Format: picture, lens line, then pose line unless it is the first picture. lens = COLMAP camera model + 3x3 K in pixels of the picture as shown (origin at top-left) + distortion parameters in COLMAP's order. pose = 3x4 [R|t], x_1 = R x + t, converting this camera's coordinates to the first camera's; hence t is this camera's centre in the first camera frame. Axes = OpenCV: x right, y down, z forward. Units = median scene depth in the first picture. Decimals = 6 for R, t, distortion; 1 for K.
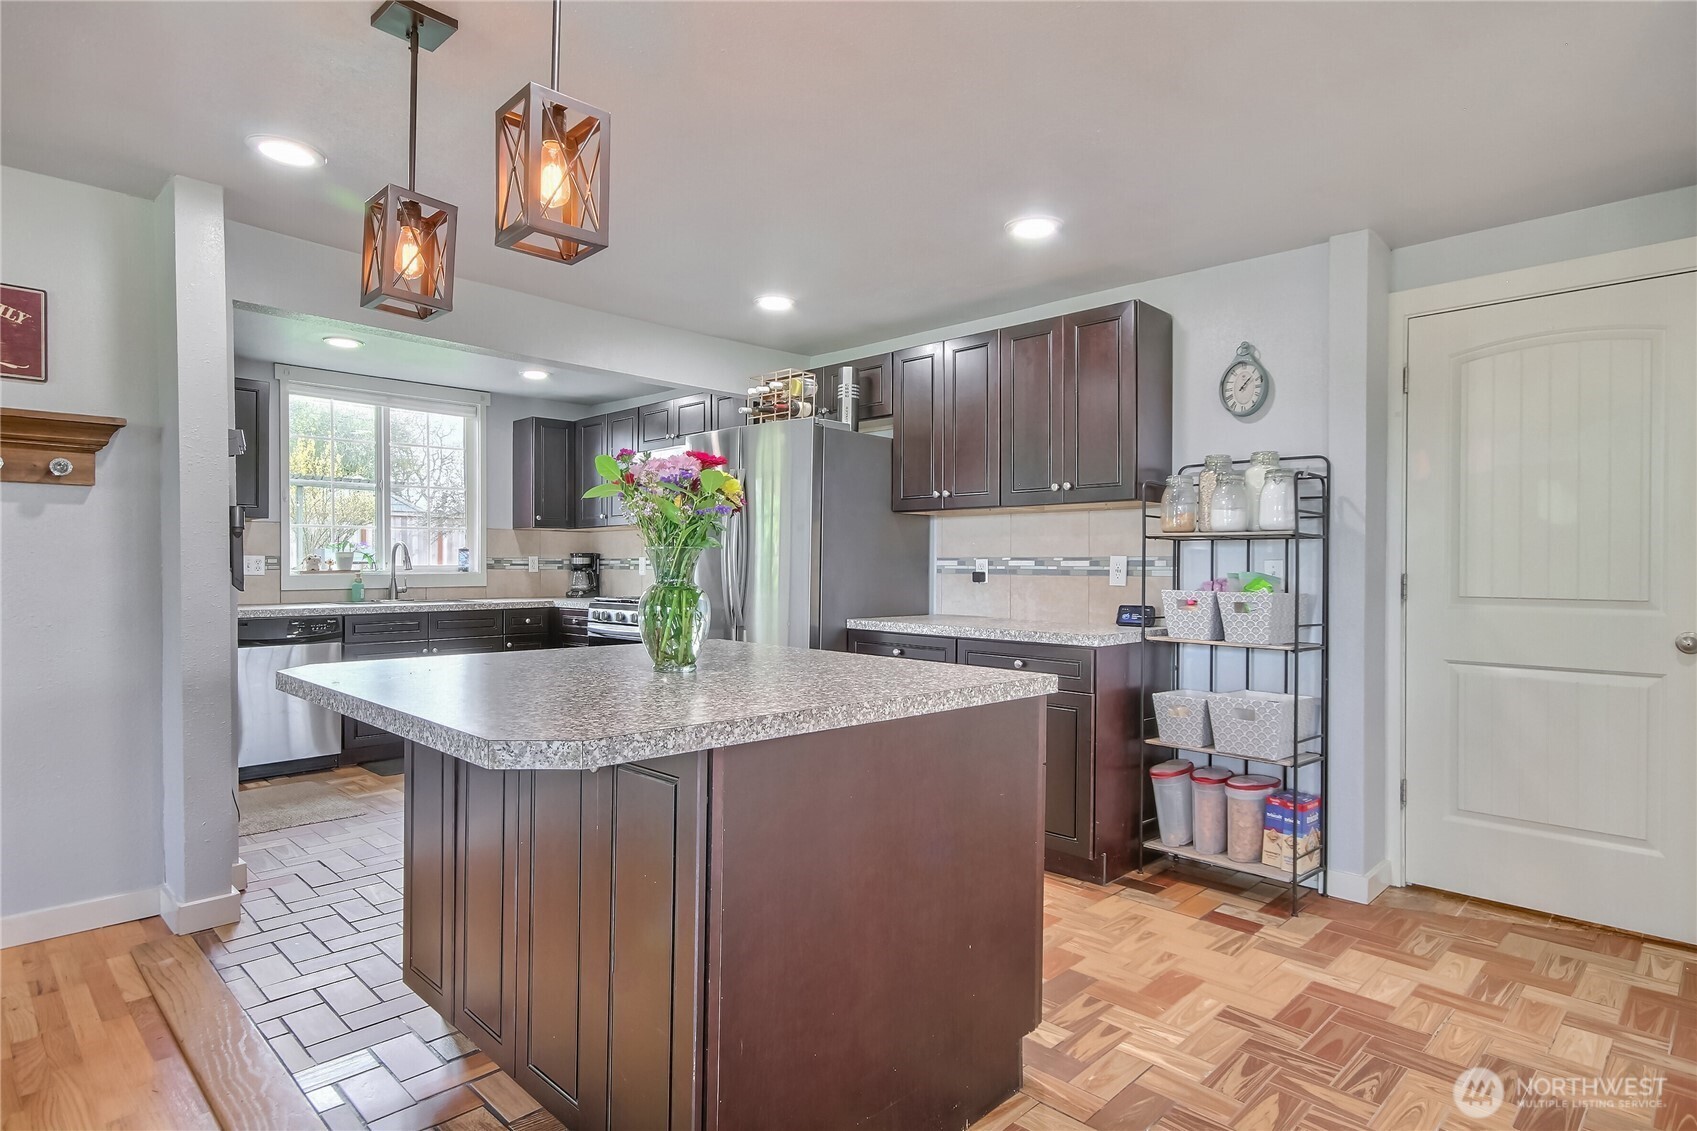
lens RADIAL K [[920.8, 0, 854.6], [0, 920.8, 571.3], [0, 0, 1]] dist [0.003725, -0.000147]
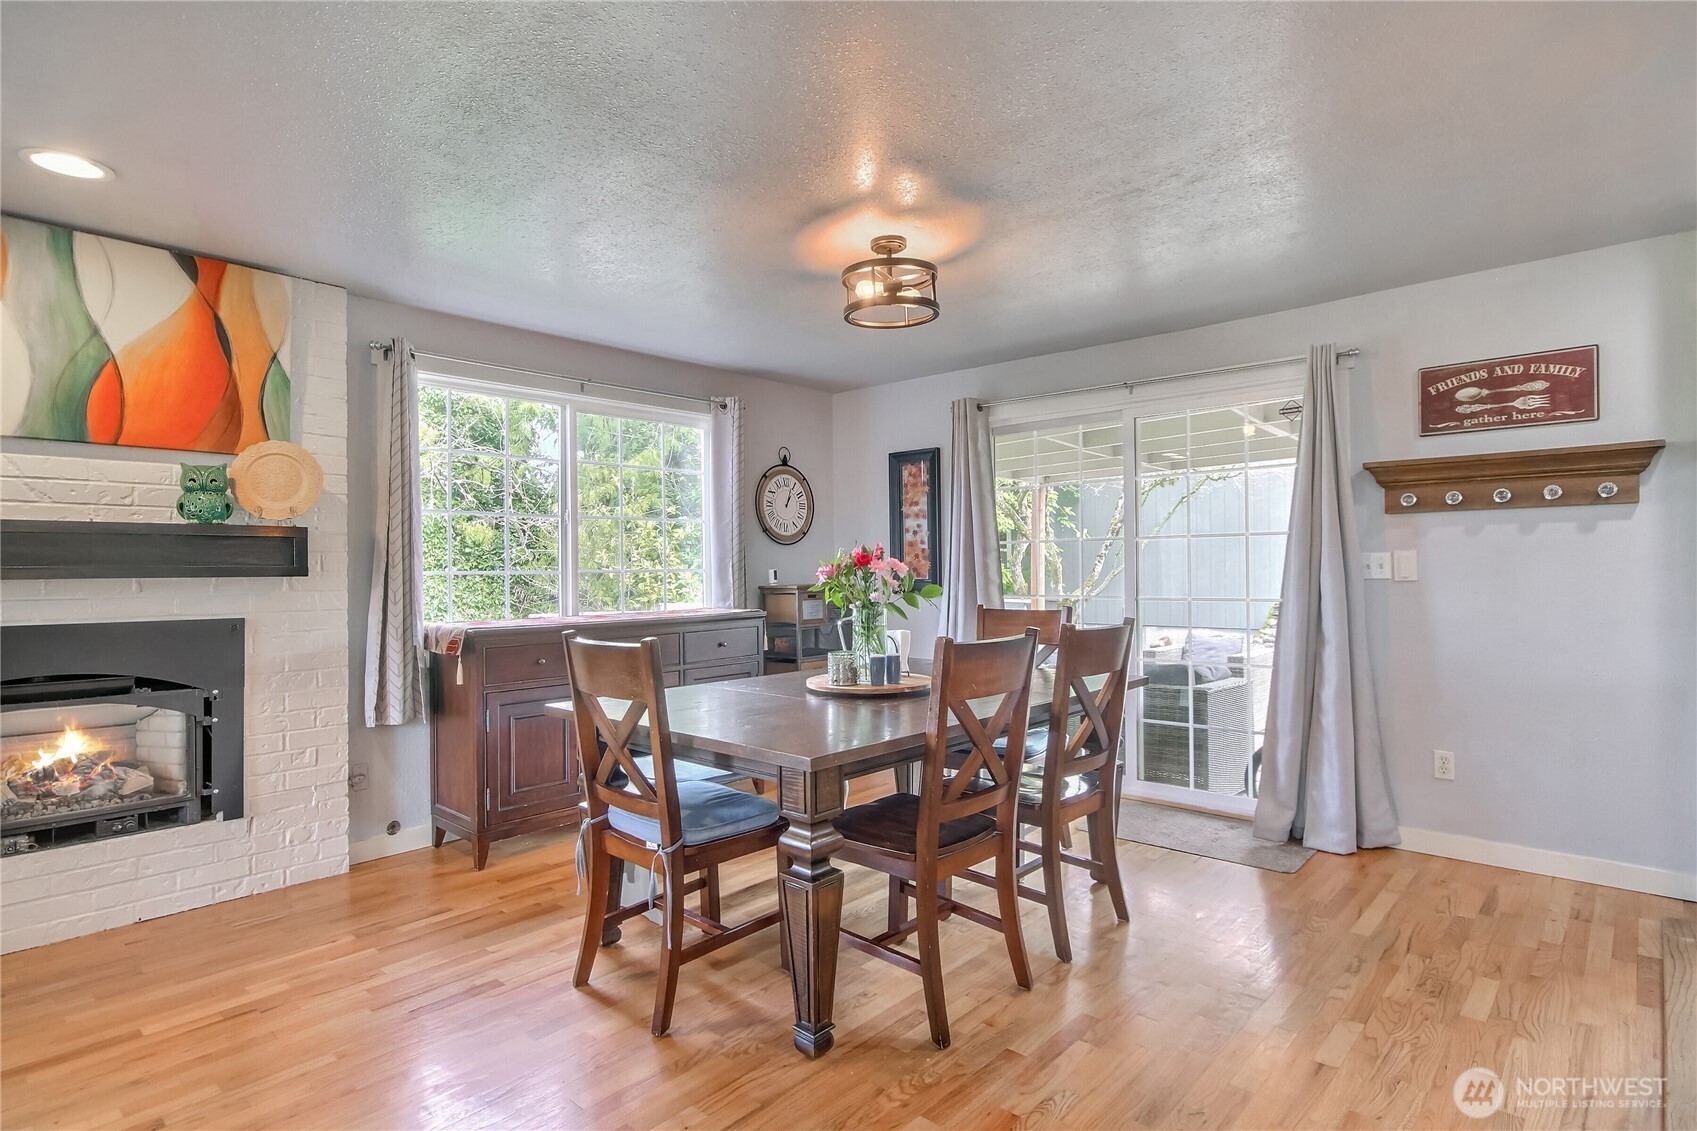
lens RADIAL K [[862.0, 0, 839.7], [0, 862.0, 572.1], [0, 0, 1]] dist [0.002168, 0.000751]
pose [[0.029515, -0.003013, -0.999560, 0.138210], [-0.001755, 0.999994, -0.003066, -0.001148], [0.999563, 0.001845, 0.029509, -0.012010]]
